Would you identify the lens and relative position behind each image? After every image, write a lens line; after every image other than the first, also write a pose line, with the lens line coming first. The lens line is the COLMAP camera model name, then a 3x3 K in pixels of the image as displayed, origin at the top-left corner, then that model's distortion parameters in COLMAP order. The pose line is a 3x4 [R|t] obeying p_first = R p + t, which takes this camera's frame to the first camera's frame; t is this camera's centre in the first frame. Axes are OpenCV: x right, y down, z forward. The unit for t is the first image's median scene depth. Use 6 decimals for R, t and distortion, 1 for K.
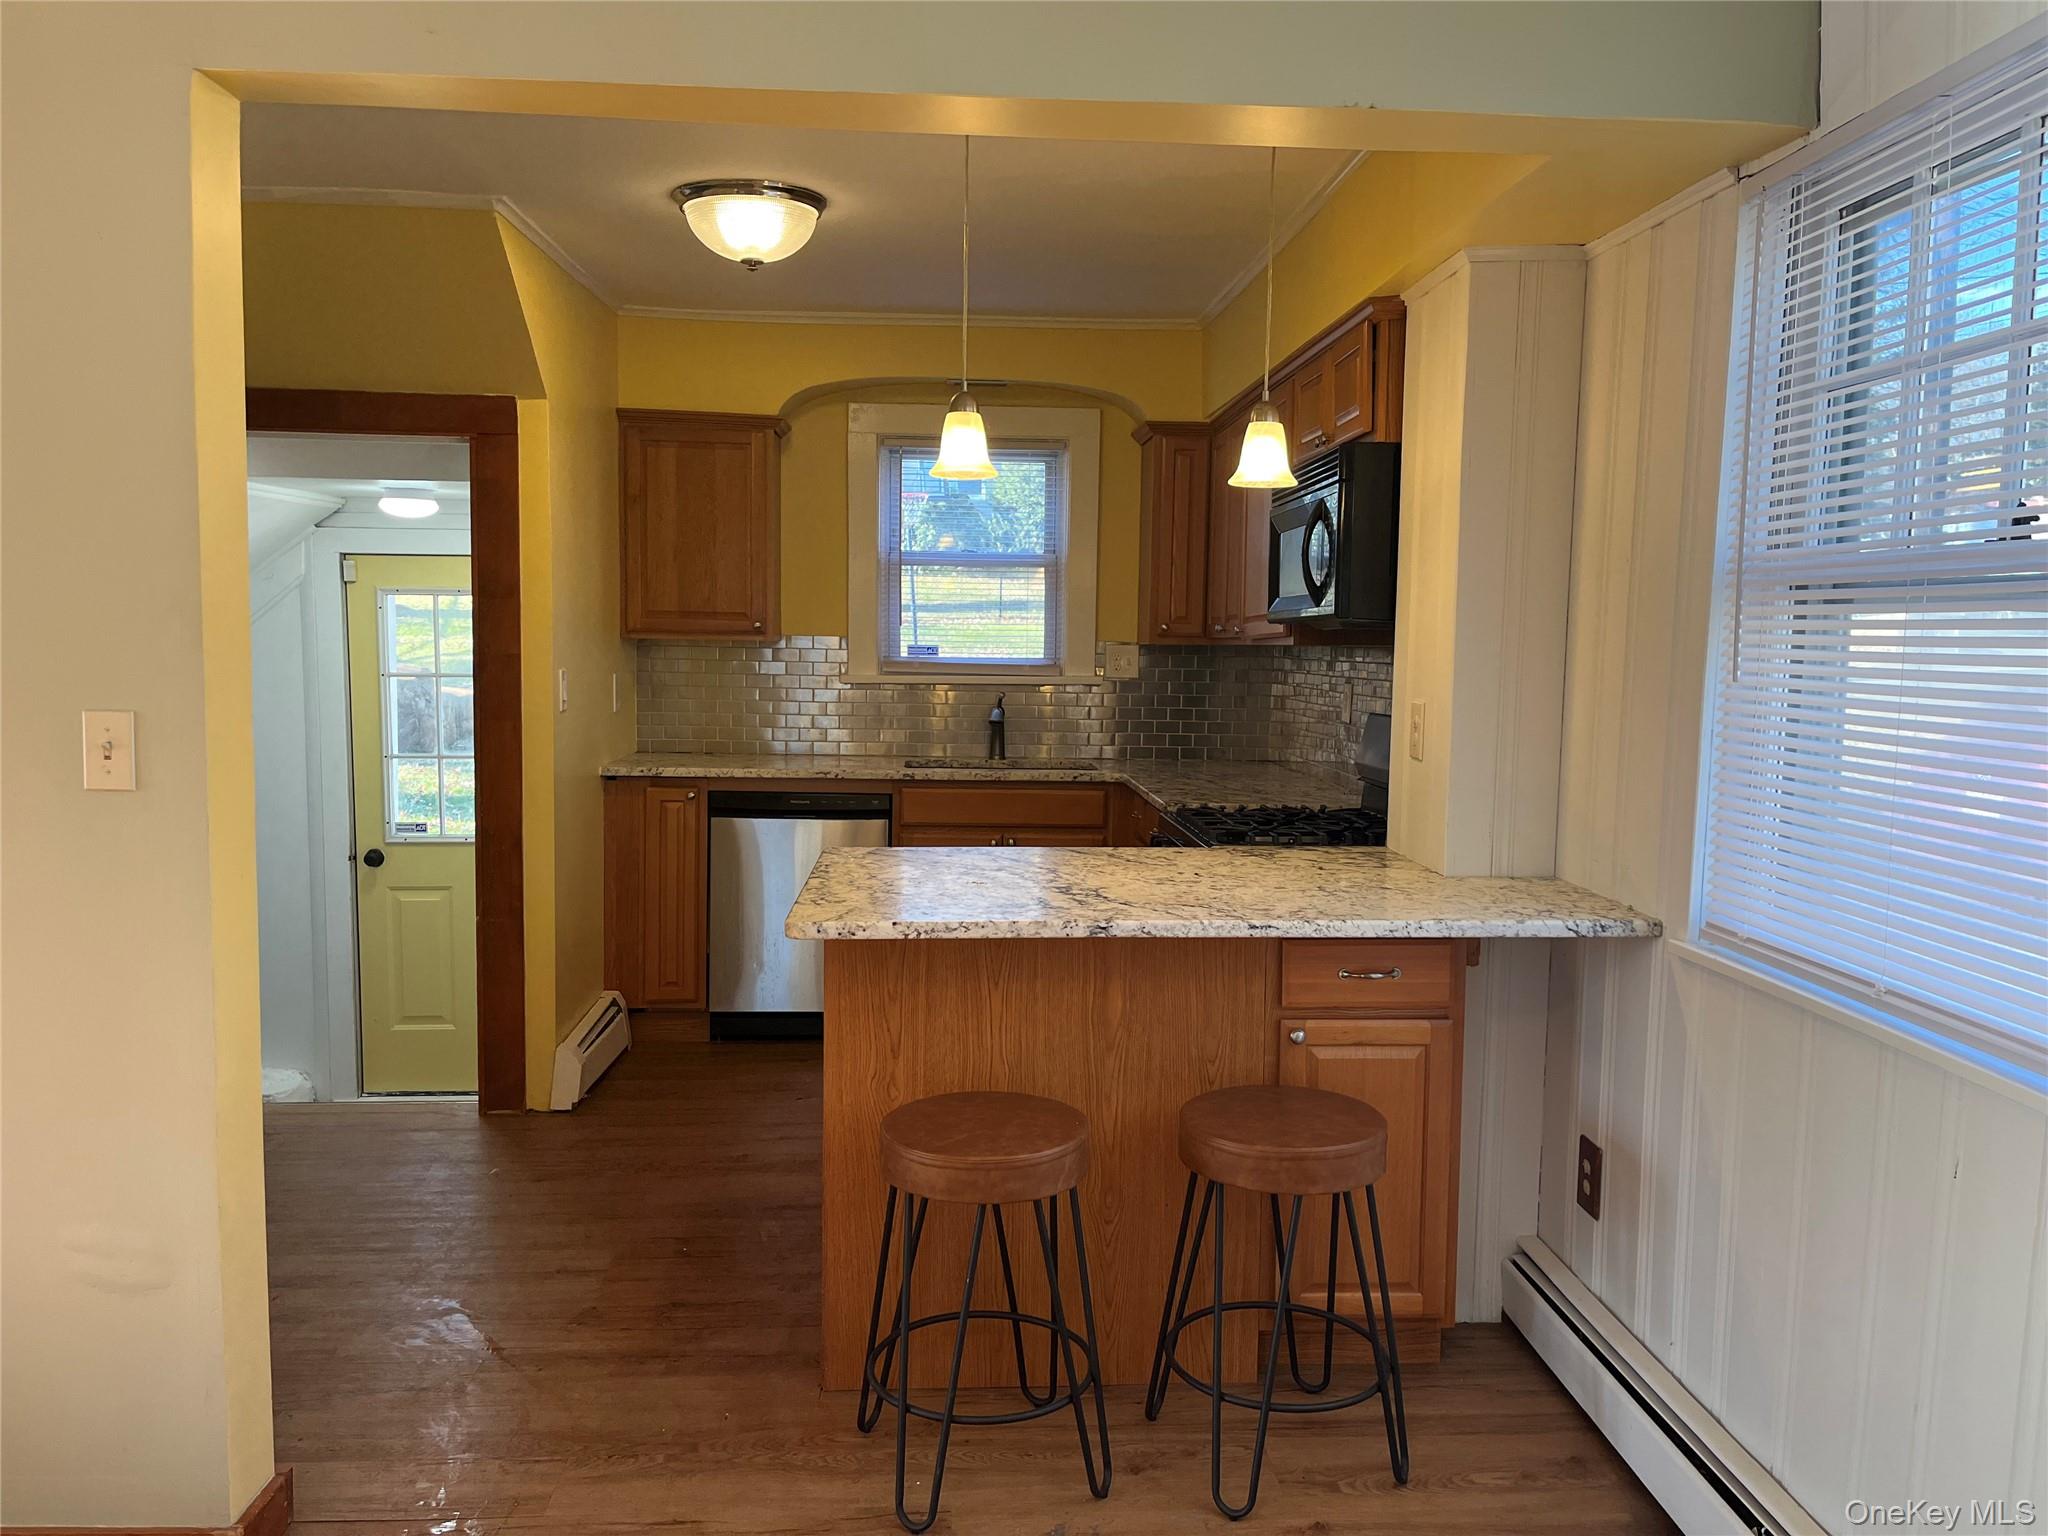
lens RADIAL K [[1558.9, 0, 1027.4], [0, 1558.9, 762.4], [0, 0, 1]] dist [0.035309, -0.000063]
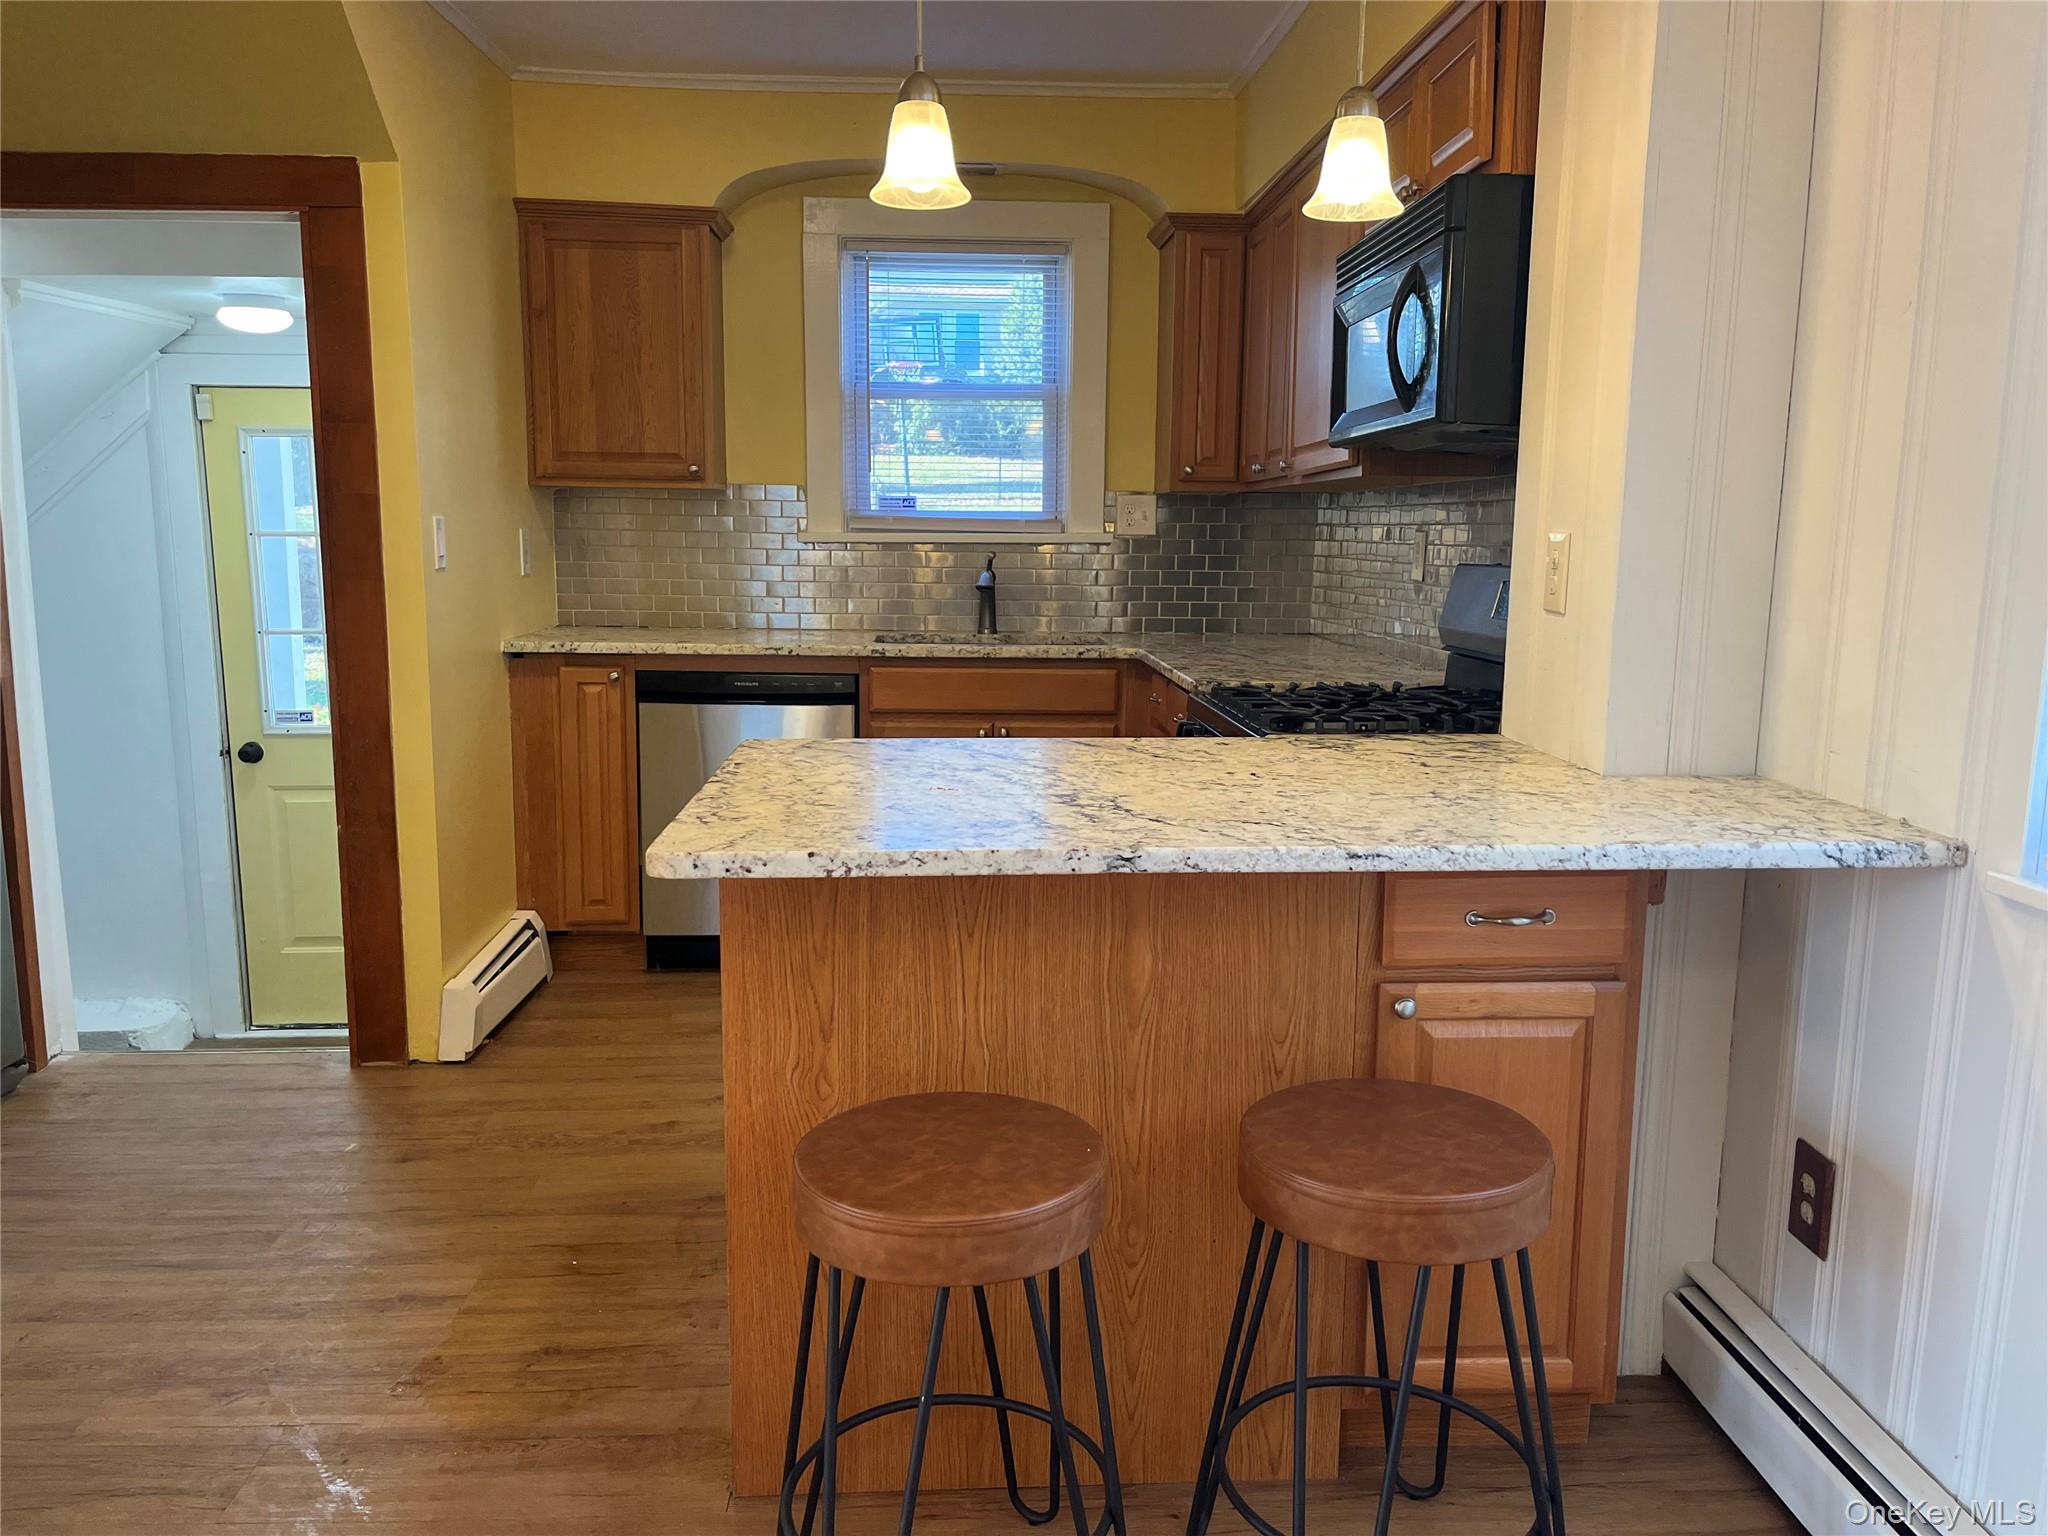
lens RADIAL K [[1558.9, 0, 1032.5], [0, 1558.9, 771.9], [0, 0, 1]] dist [0.035309, -0.000063]
pose [[0.999988, -0.004807, 0.001323, 0.005683], [0.004692, 0.997064, 0.076432, 0.013778], [-0.001686, -0.076425, 0.997074, 0.255355]]
